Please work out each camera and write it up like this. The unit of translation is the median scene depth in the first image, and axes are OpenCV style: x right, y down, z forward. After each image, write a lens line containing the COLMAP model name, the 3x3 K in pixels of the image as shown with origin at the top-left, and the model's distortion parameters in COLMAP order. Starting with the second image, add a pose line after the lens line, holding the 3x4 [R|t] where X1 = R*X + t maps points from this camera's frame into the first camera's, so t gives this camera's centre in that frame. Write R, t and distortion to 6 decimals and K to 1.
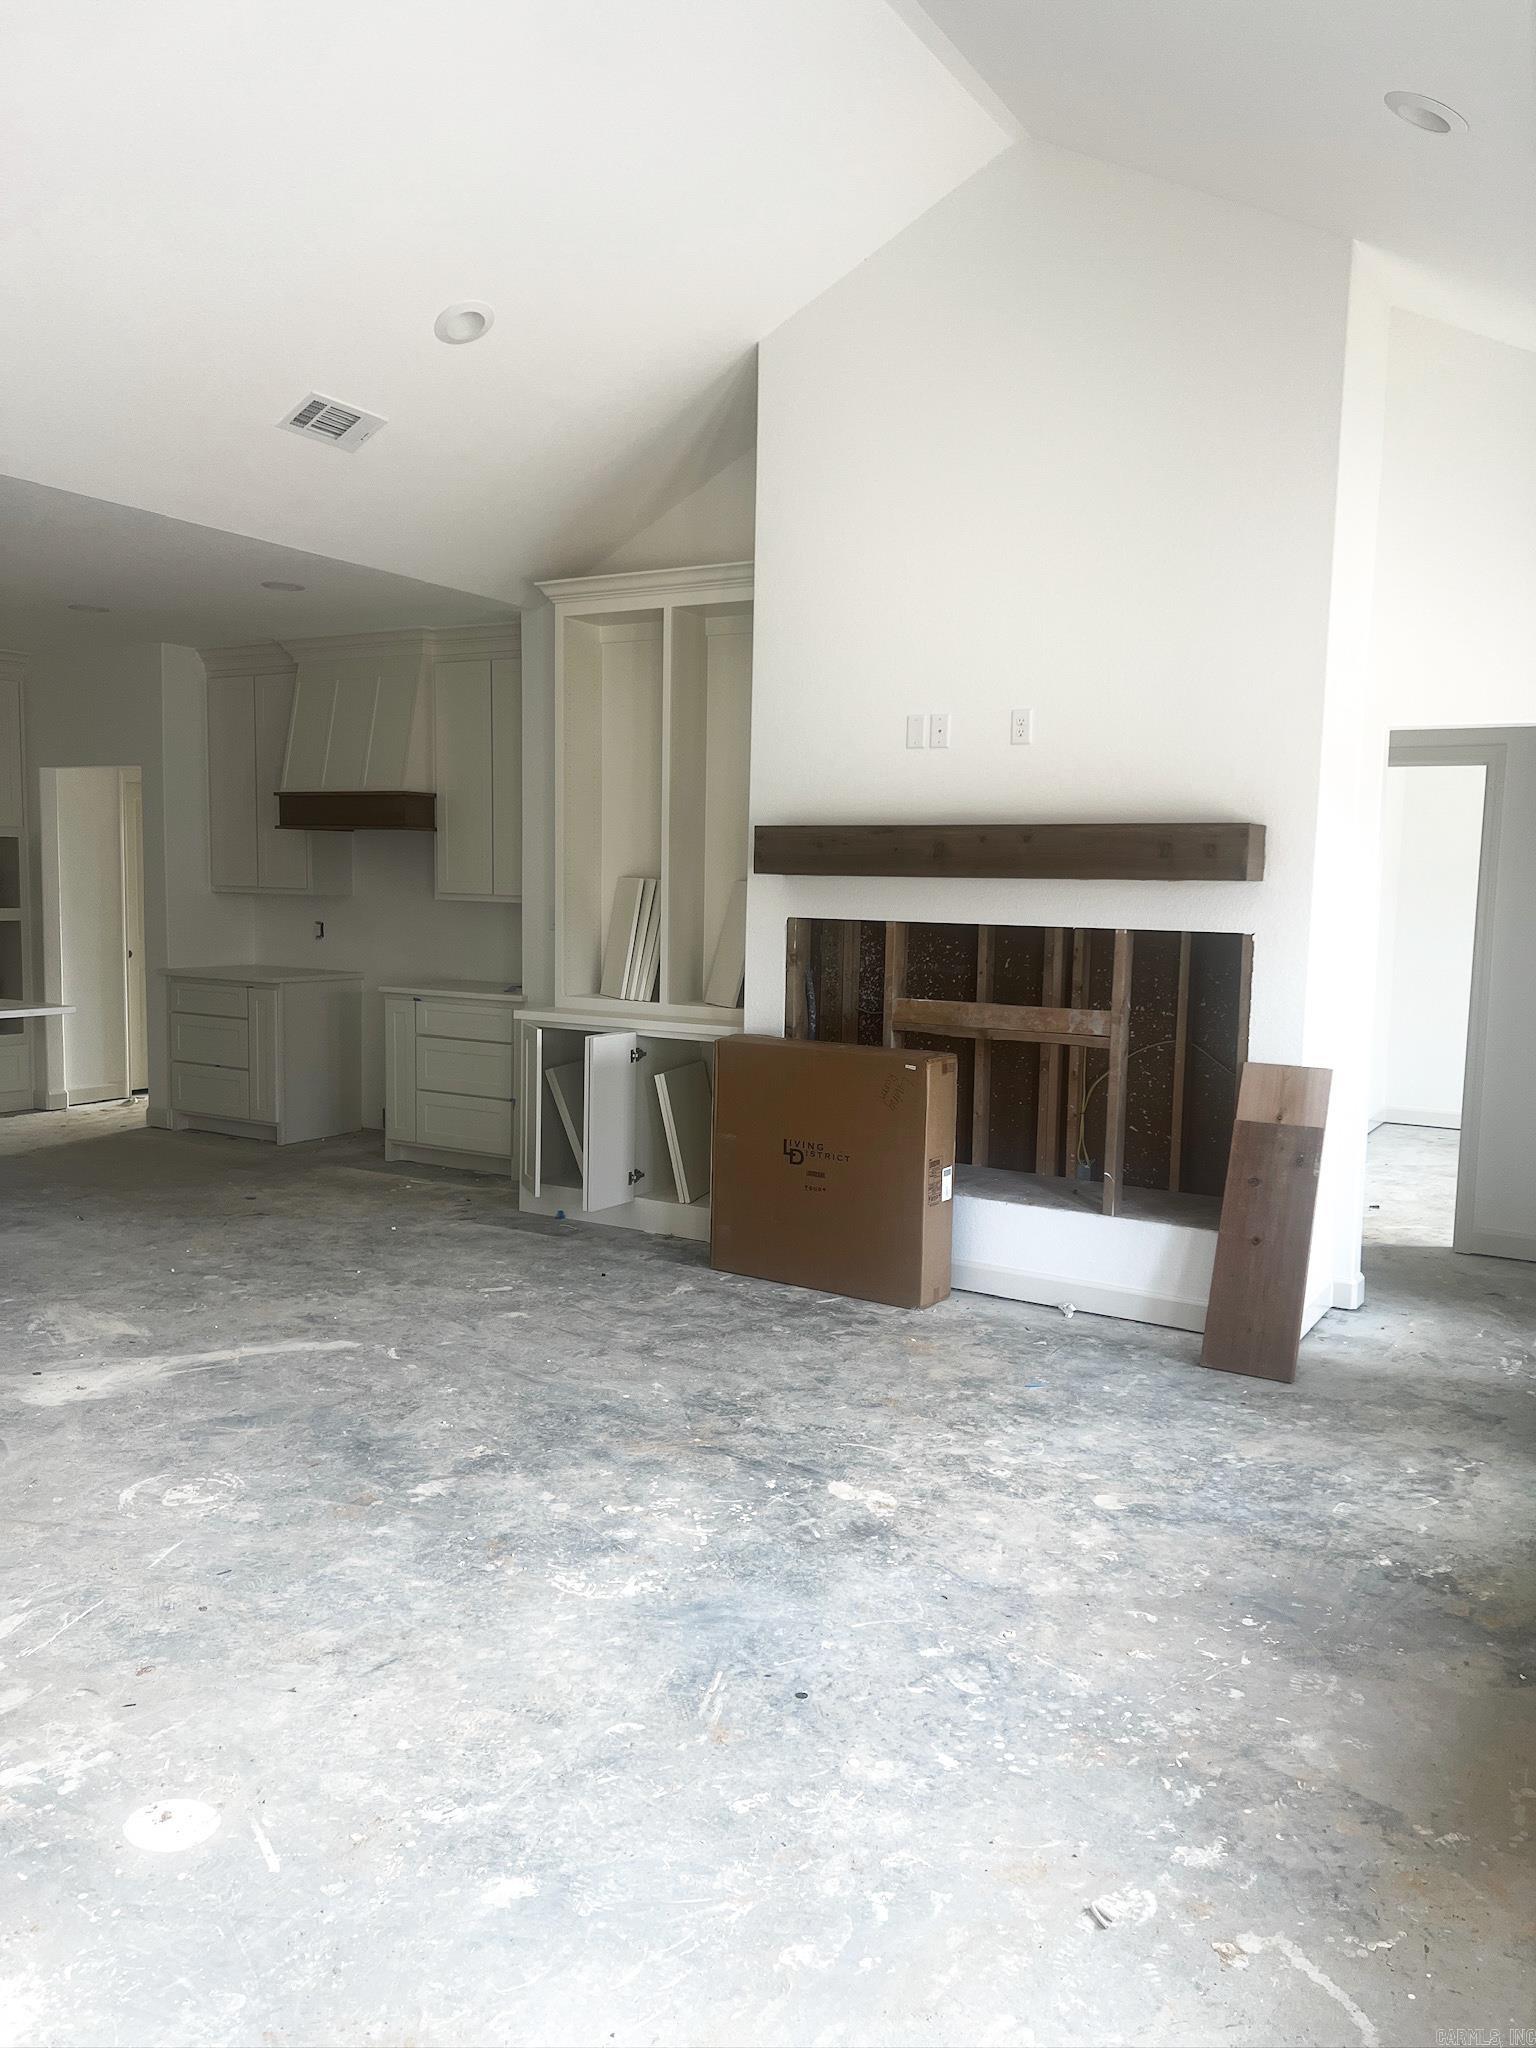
lens RADIAL K [[1532.0, 0, 769.2], [0, 1532.0, 1032.3], [0, 0, 1]] dist [0.048683, -0.052293]
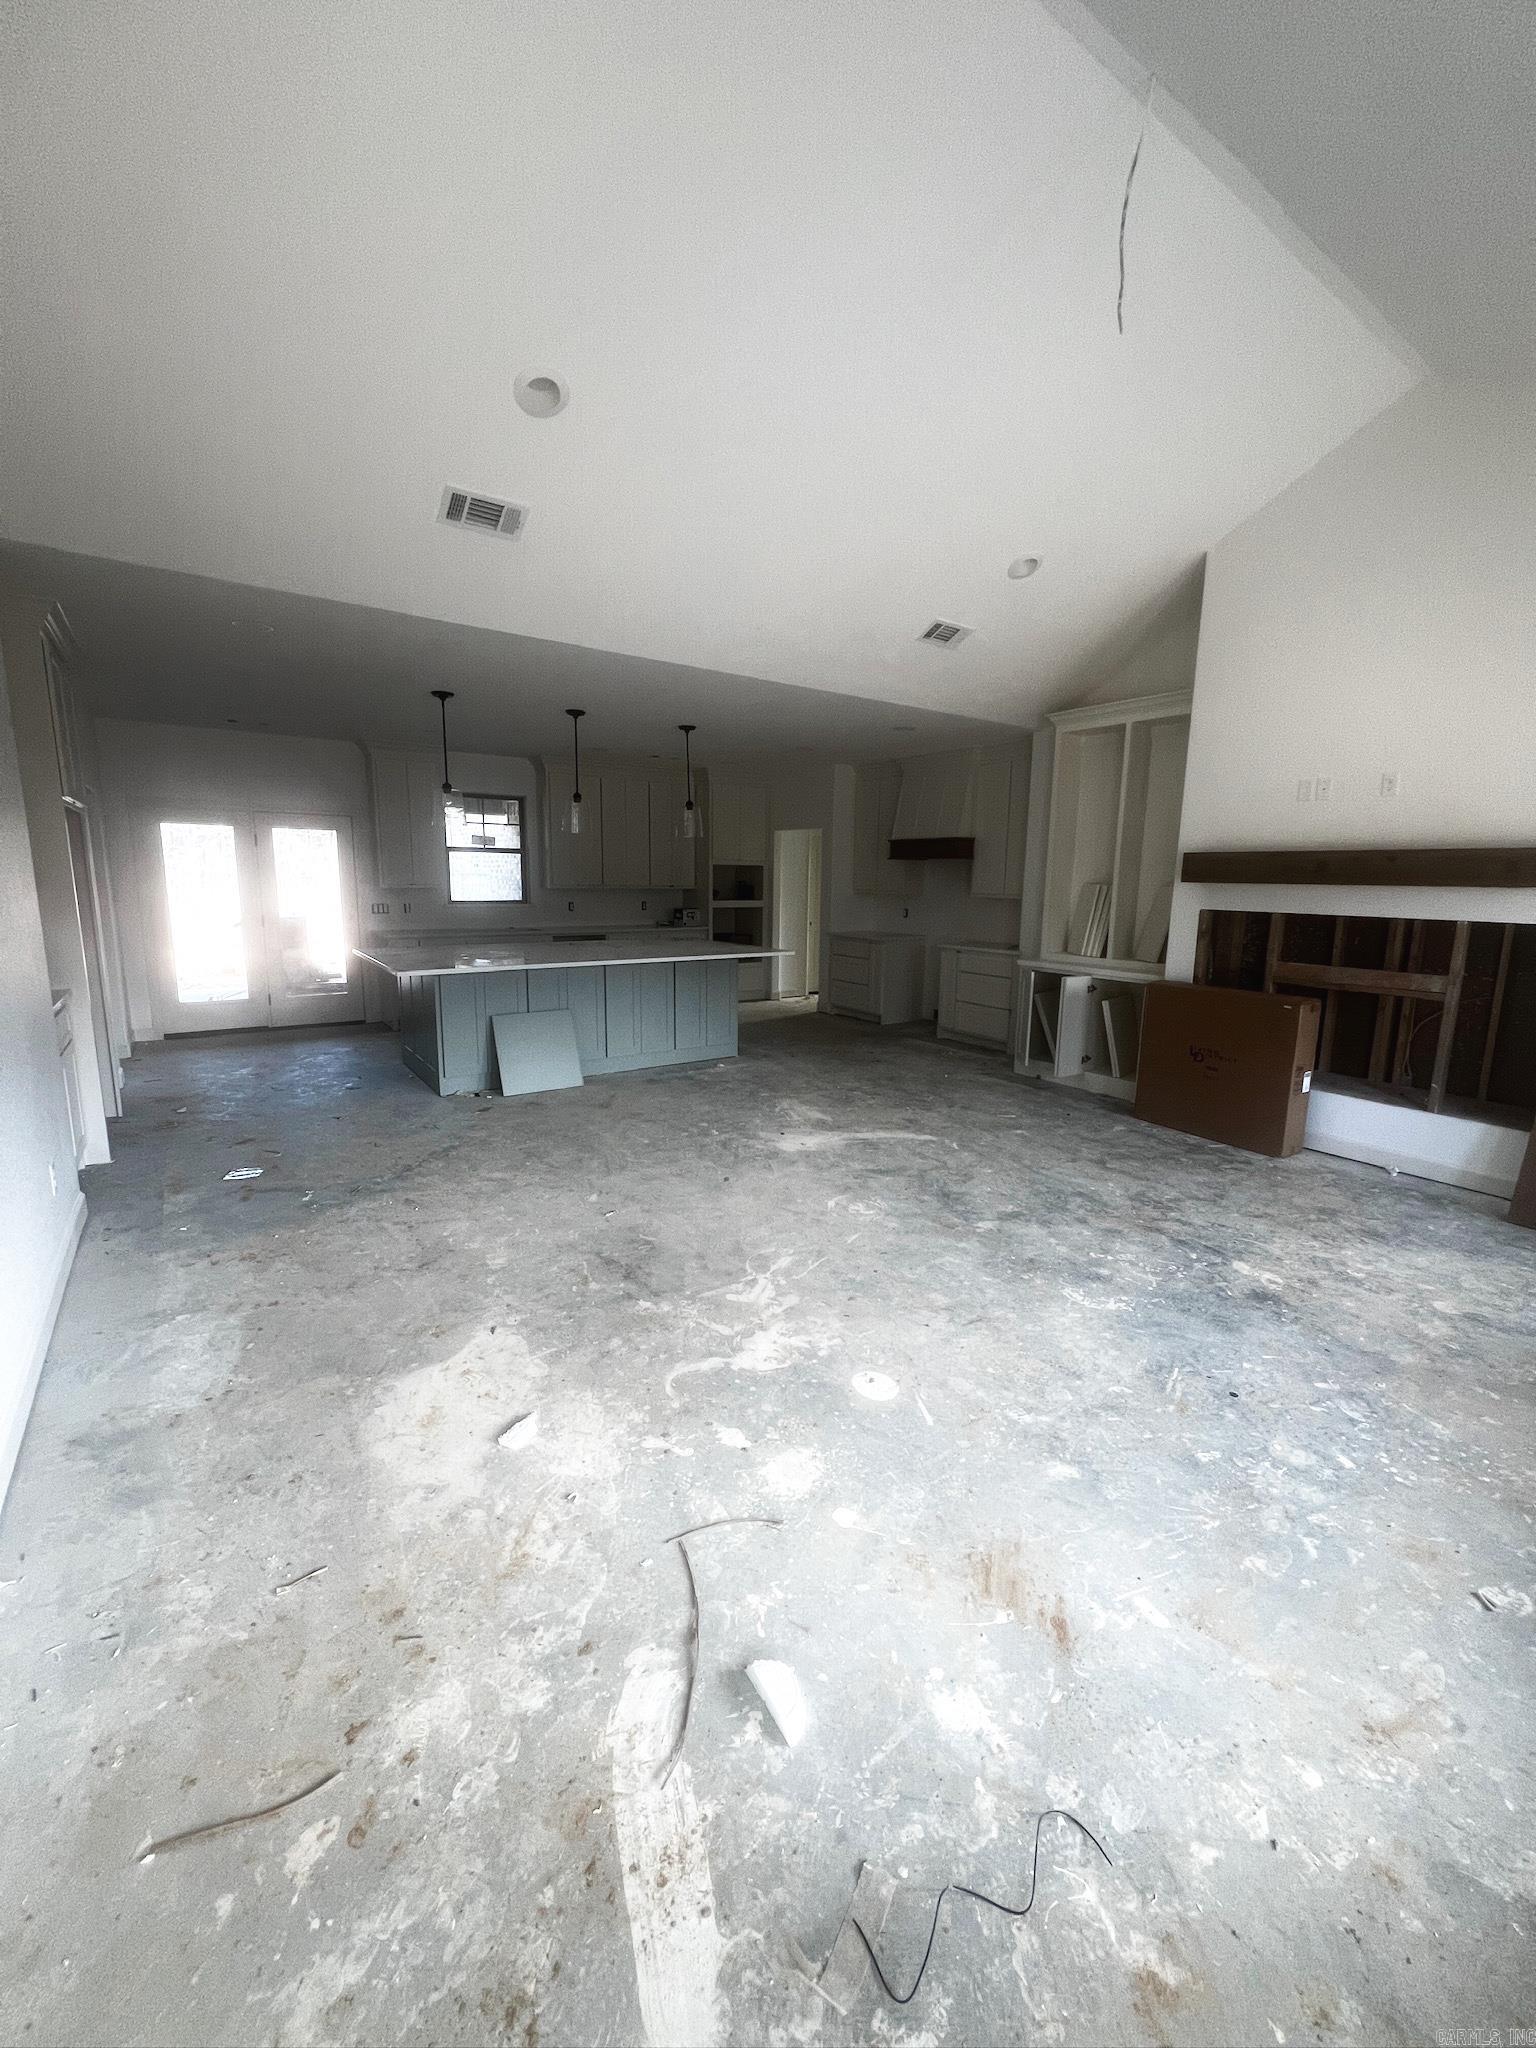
lens RADIAL K [[818.0, 0, 777.3], [0, 818.0, 1017.4], [0, 0, 1]] dist [0.001707, 0.000632]
pose [[0.916935, 0.061577, -0.394256, -0.059386], [-0.036442, 0.996815, 0.070932, -0.007237], [0.397368, -0.050673, 0.916259, 0.018599]]
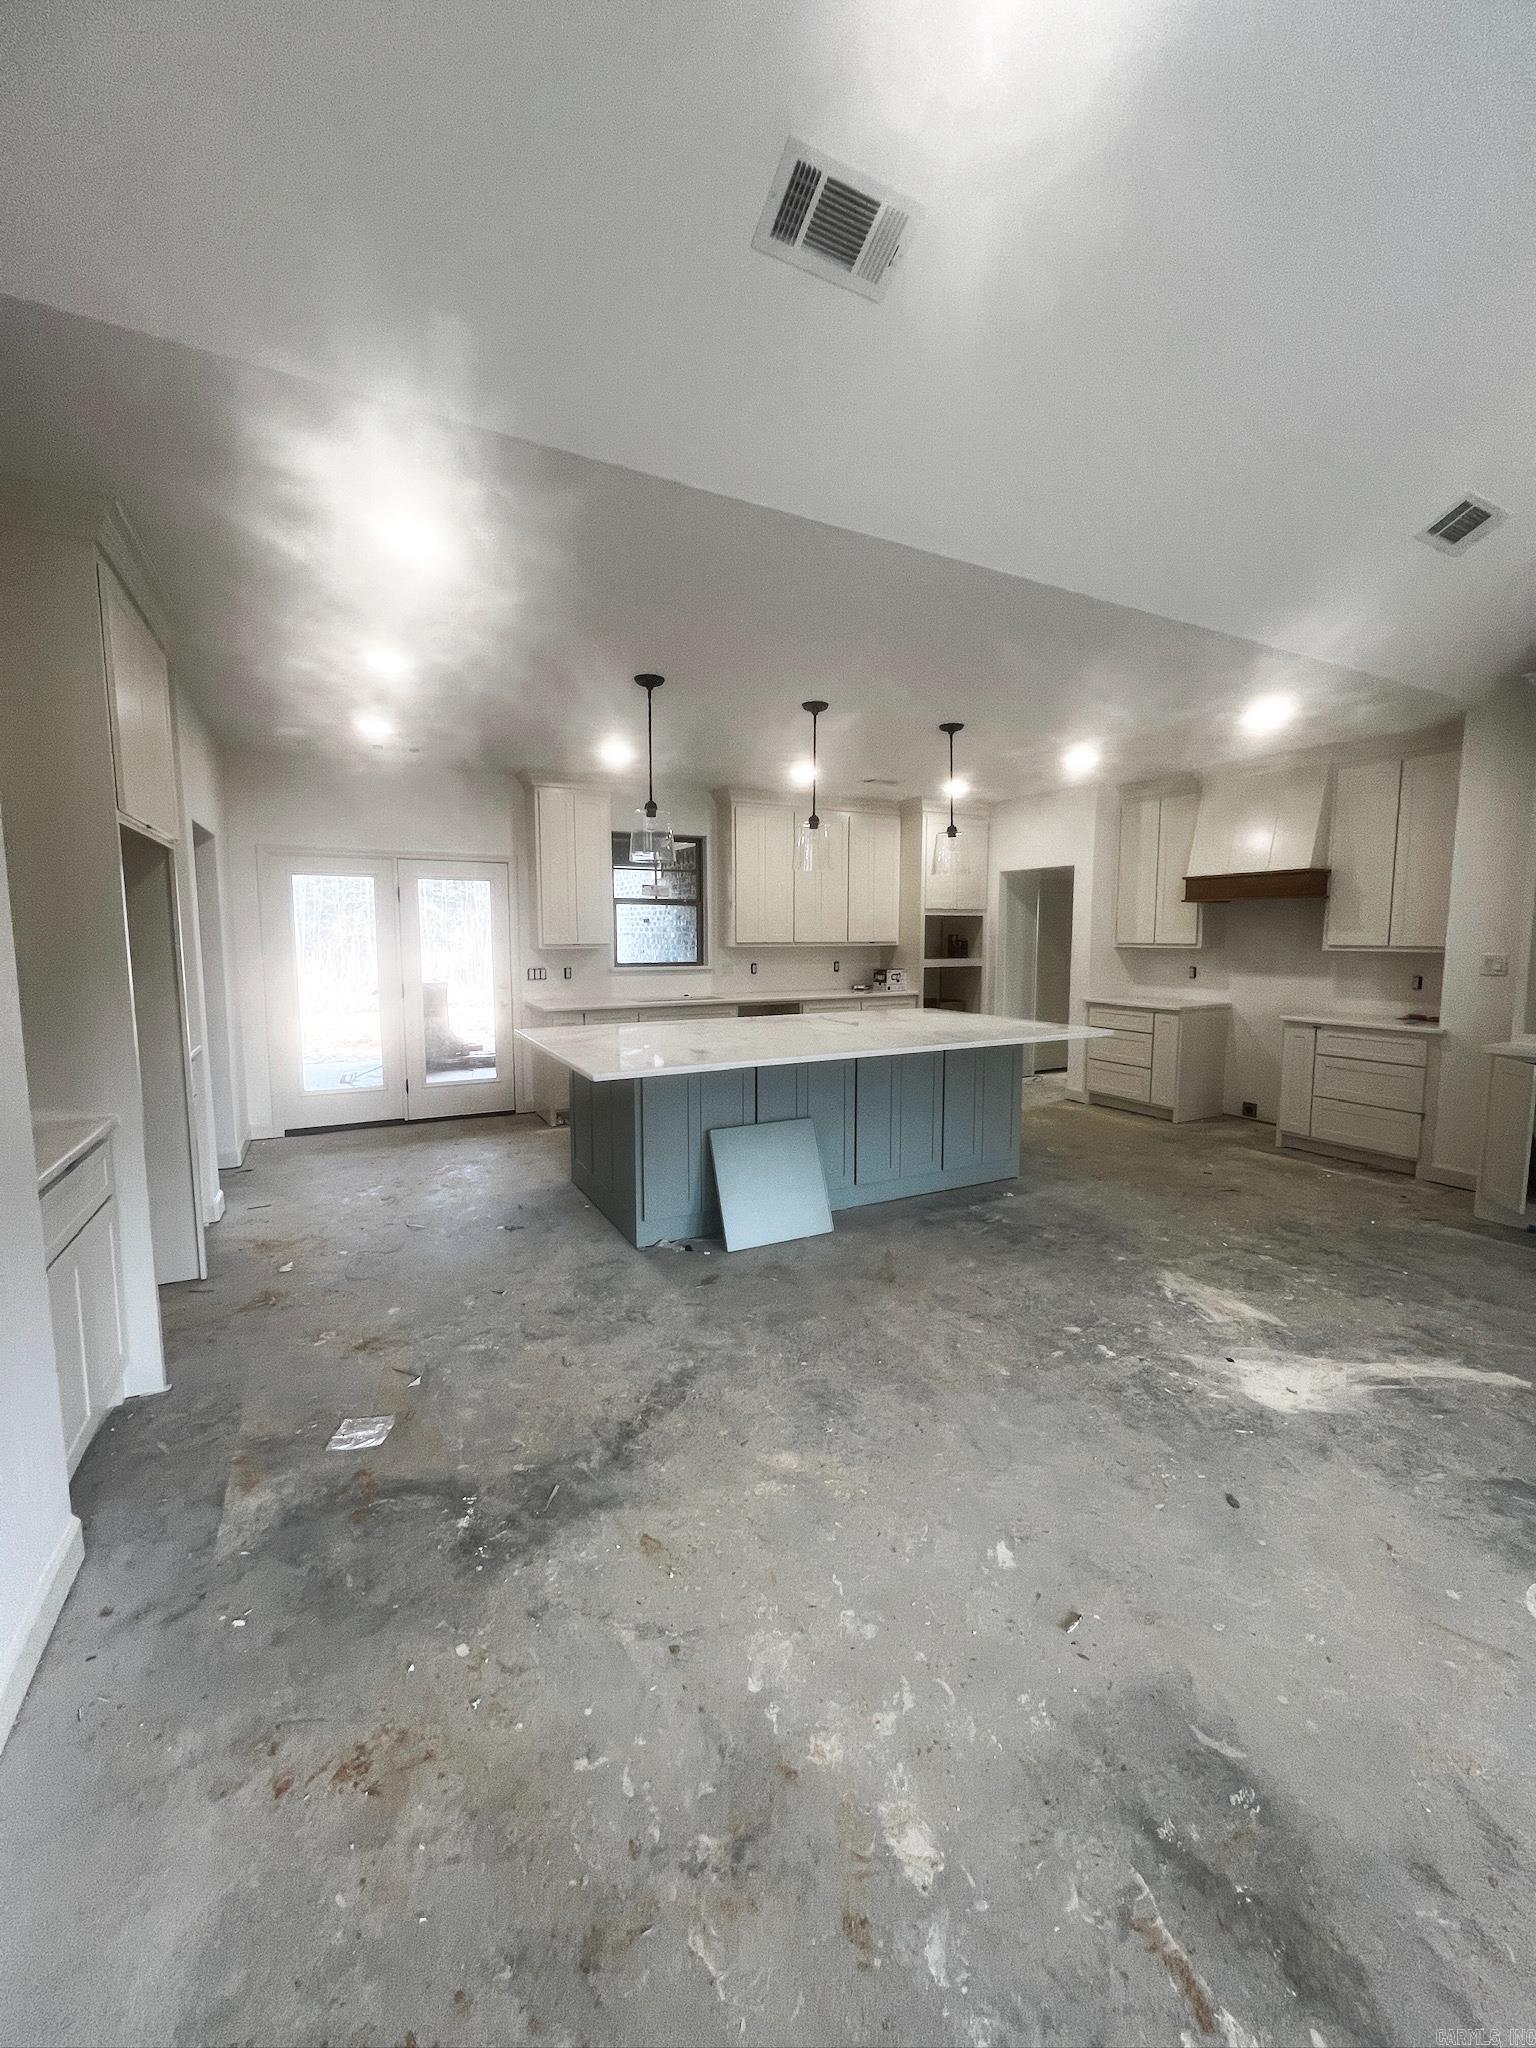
lens RADIAL K [[818.0, 0, 778.8], [0, 818.0, 1018.5], [0, 0, 1]] dist [0.001707, 0.000632]
pose [[0.859733, 0.032621, -0.509701, -0.417784], [-0.033426, 0.999412, 0.007582, -0.029404], [0.509649, 0.010519, 0.860318, 0.260380]]
